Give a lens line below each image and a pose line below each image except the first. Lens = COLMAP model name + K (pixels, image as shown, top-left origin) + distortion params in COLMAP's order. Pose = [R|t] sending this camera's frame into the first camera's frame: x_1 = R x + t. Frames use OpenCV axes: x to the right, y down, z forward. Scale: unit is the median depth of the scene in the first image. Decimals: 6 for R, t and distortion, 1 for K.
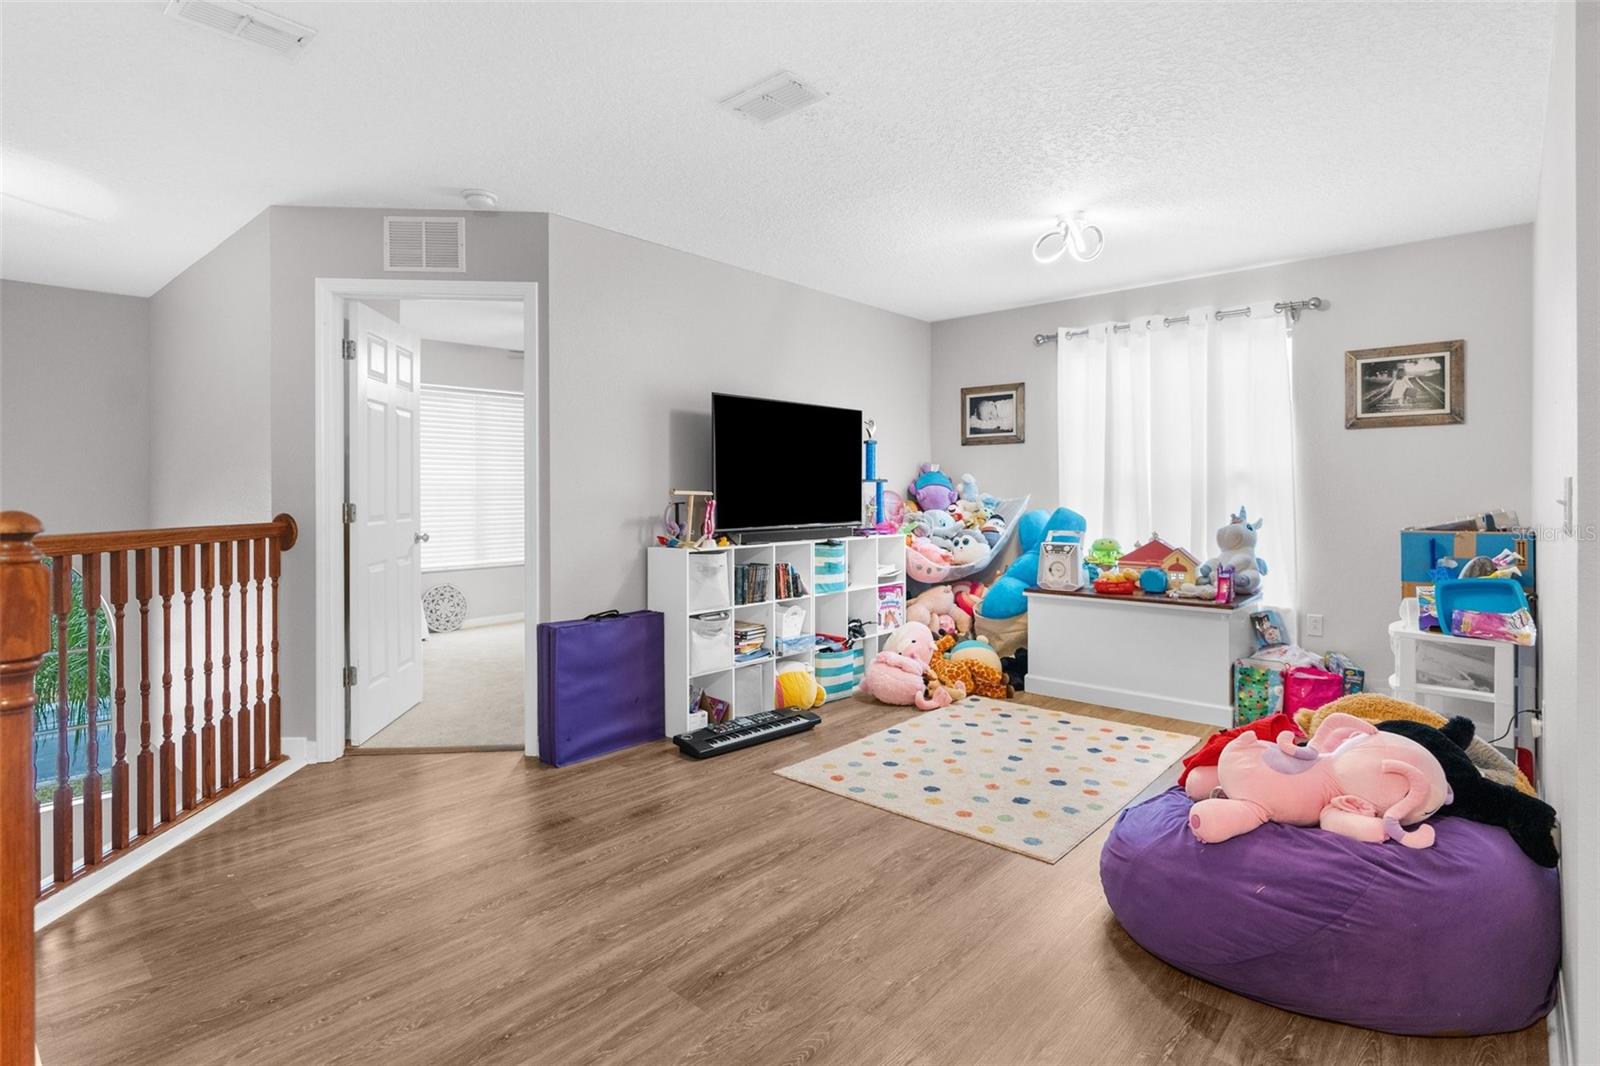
lens RADIAL K [[799.9, 0, 794.3], [0, 799.9, 490.8], [0, 0, 1]] dist [-0.024744, -0.000261]
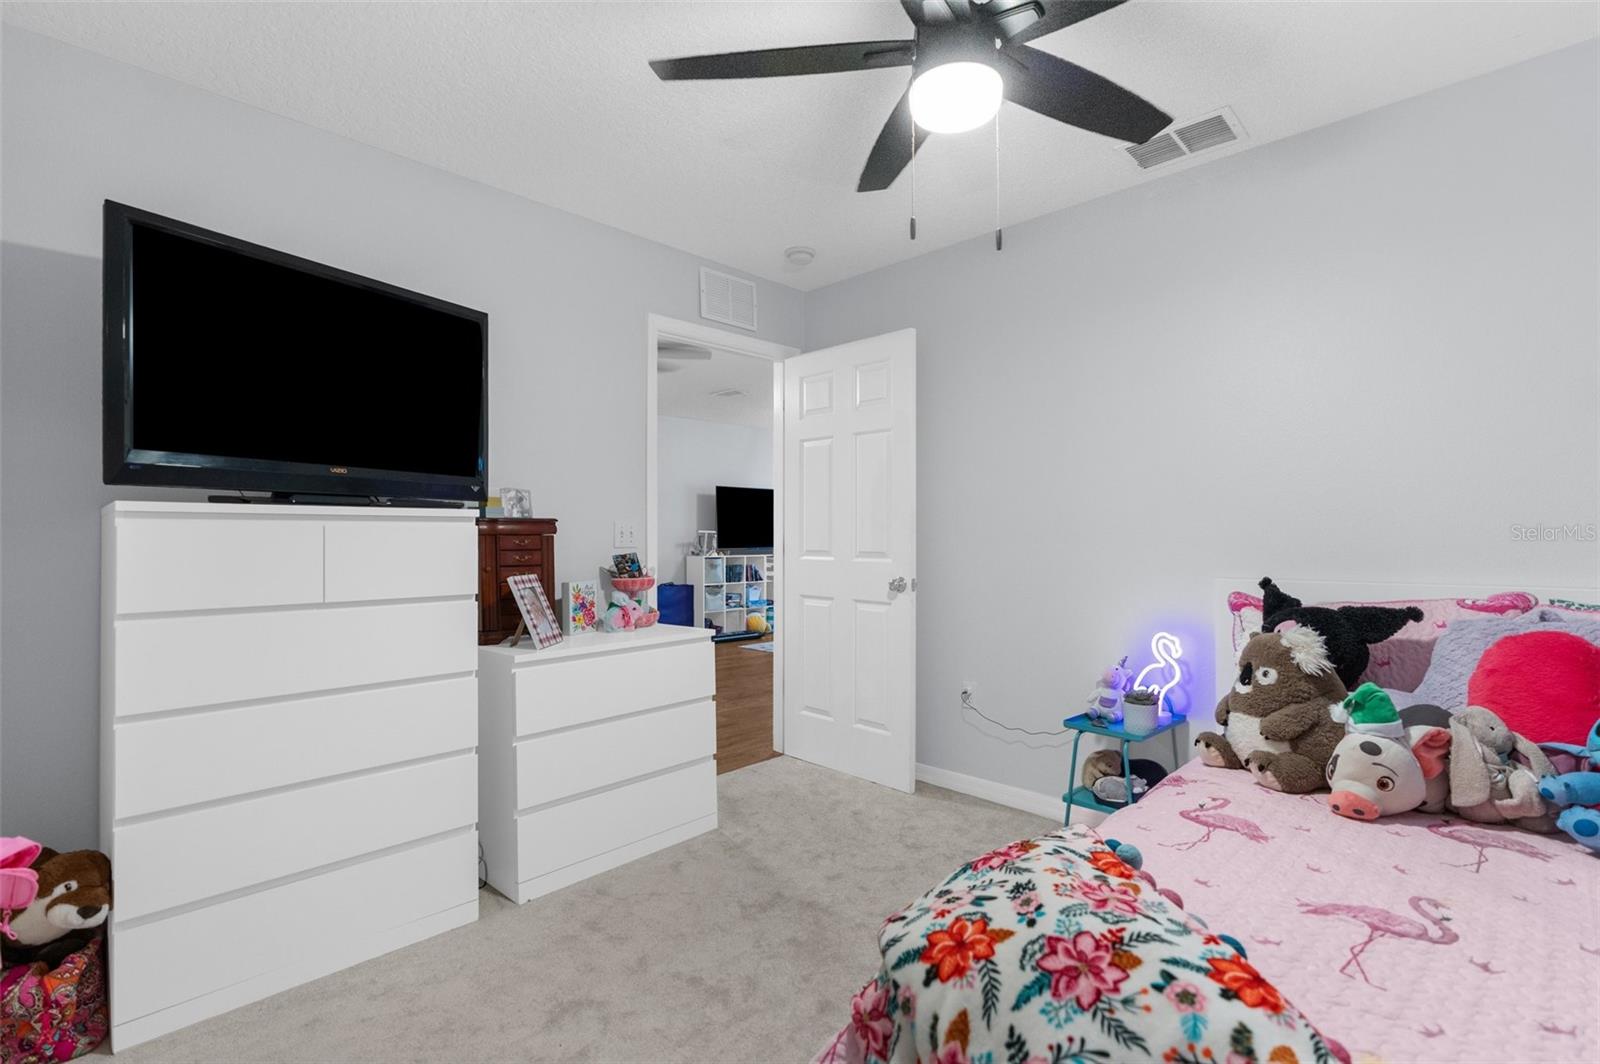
lens RADIAL K [[741.2, 0, 798.4], [0, 741.2, 527.8], [0, 0, 1]] dist [-0.010417, 0.000946]
pose [[0.999612, 0.002203, -0.027780, 0.179599], [-0.002123, 0.999994, 0.002904, -0.013839], [0.027786, -0.002844, 0.999610, -1.021380]]
